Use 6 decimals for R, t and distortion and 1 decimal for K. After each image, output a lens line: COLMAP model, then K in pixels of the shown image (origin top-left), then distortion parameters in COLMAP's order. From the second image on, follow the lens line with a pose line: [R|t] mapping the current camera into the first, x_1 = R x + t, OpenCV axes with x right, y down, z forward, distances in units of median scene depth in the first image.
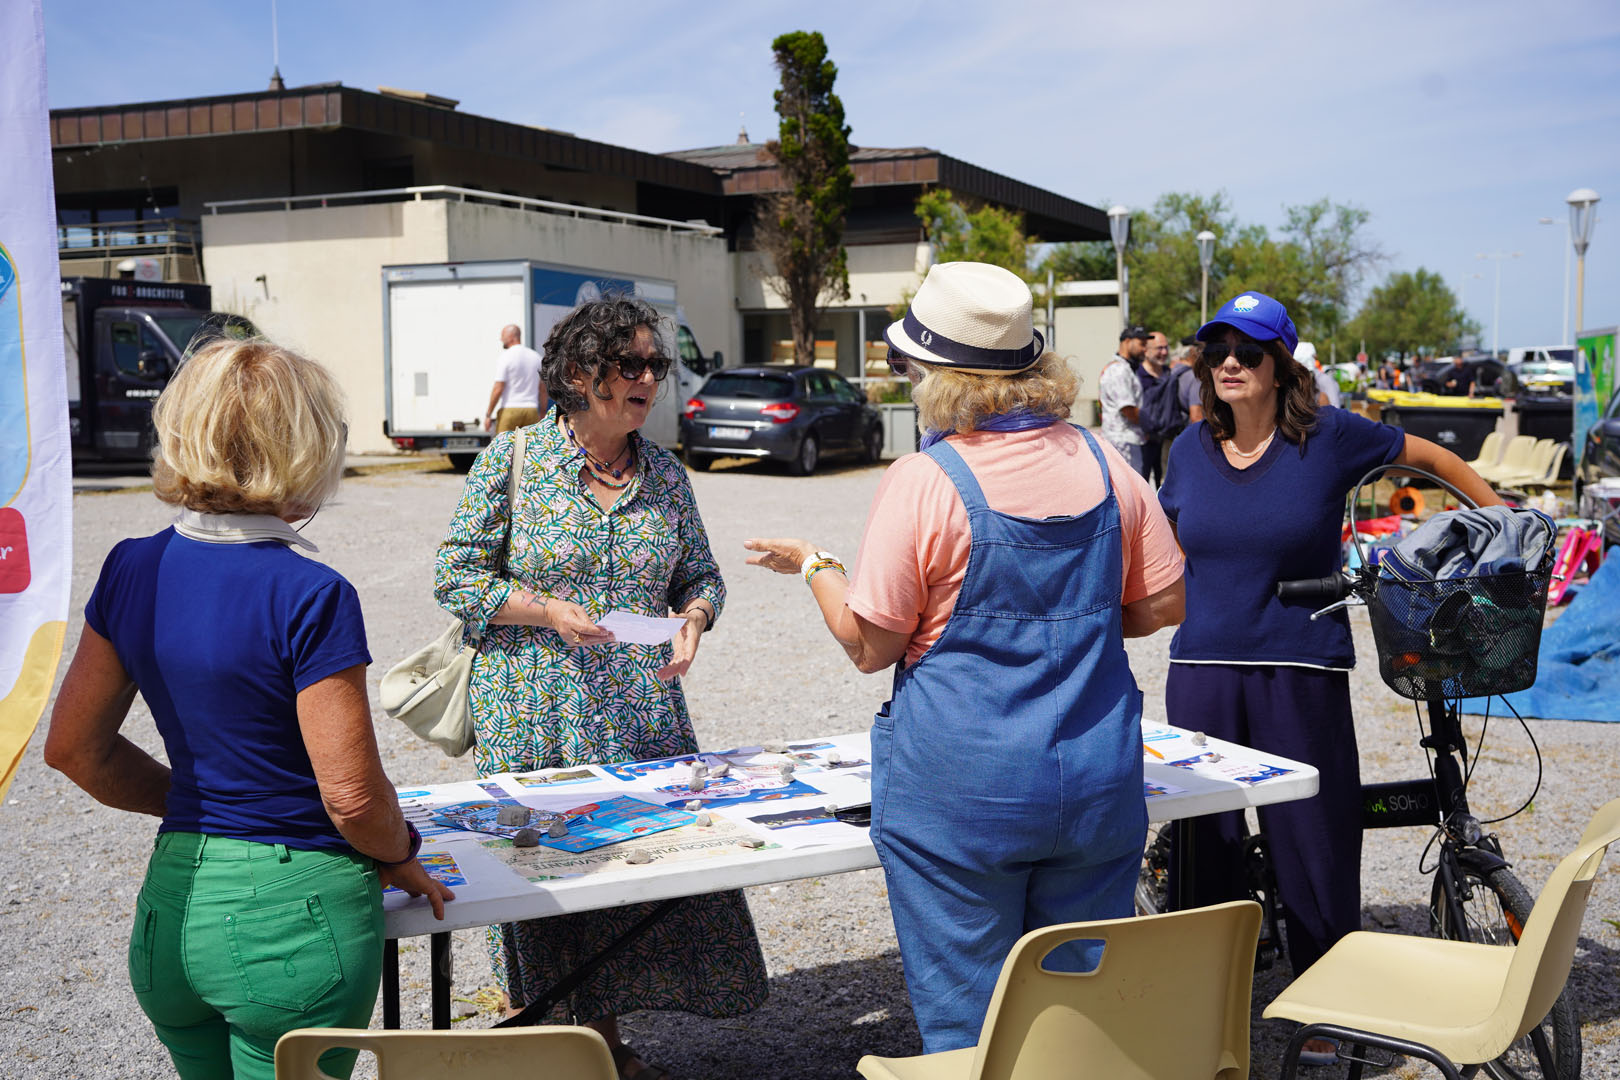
lens RADIAL K [[1781.4, 0, 810.0], [0, 1781.4, 540.0], [0, 0, 1]] dist [-0.080678, 0.295894]
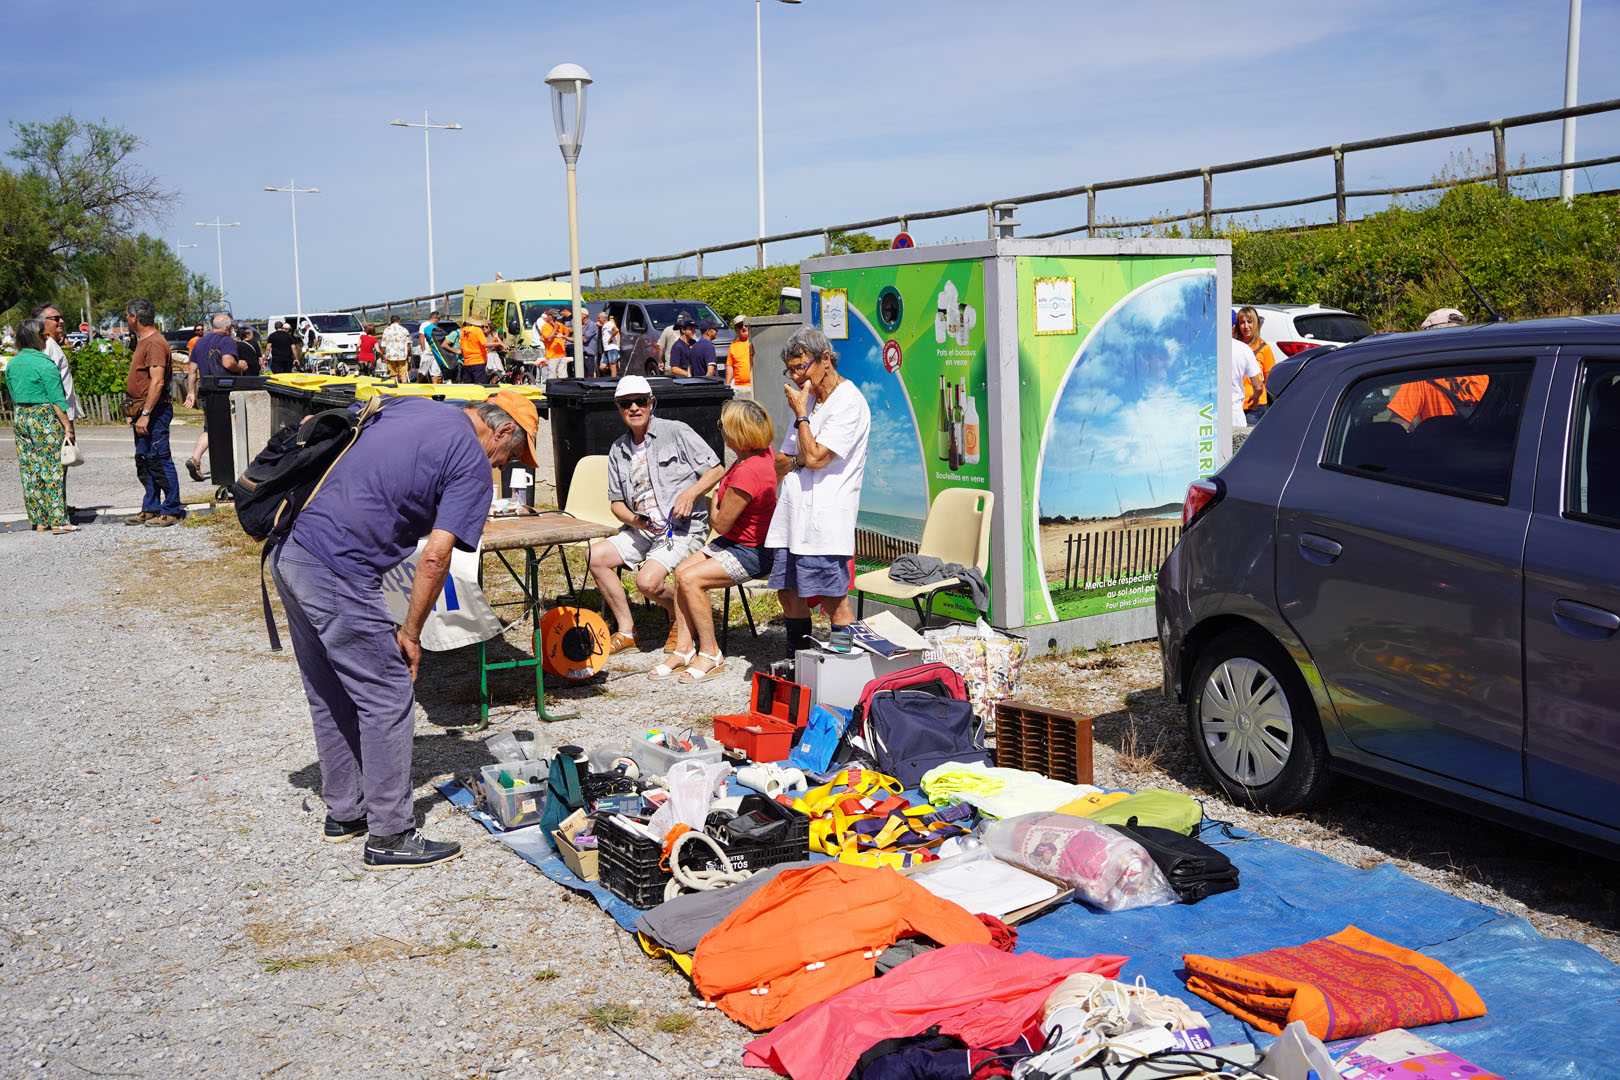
lens RADIAL K [[1559.3, 0, 809.7], [0, 1559.3, 541.5], [0, 0, 1]] dist [-0.002421, 0.010690]
pose [[0.733391, -0.098600, 0.672618, 0.078510], [0.075974, 0.995115, 0.063037, -0.041669], [-0.675548, 0.004871, 0.737300, 0.429685]]
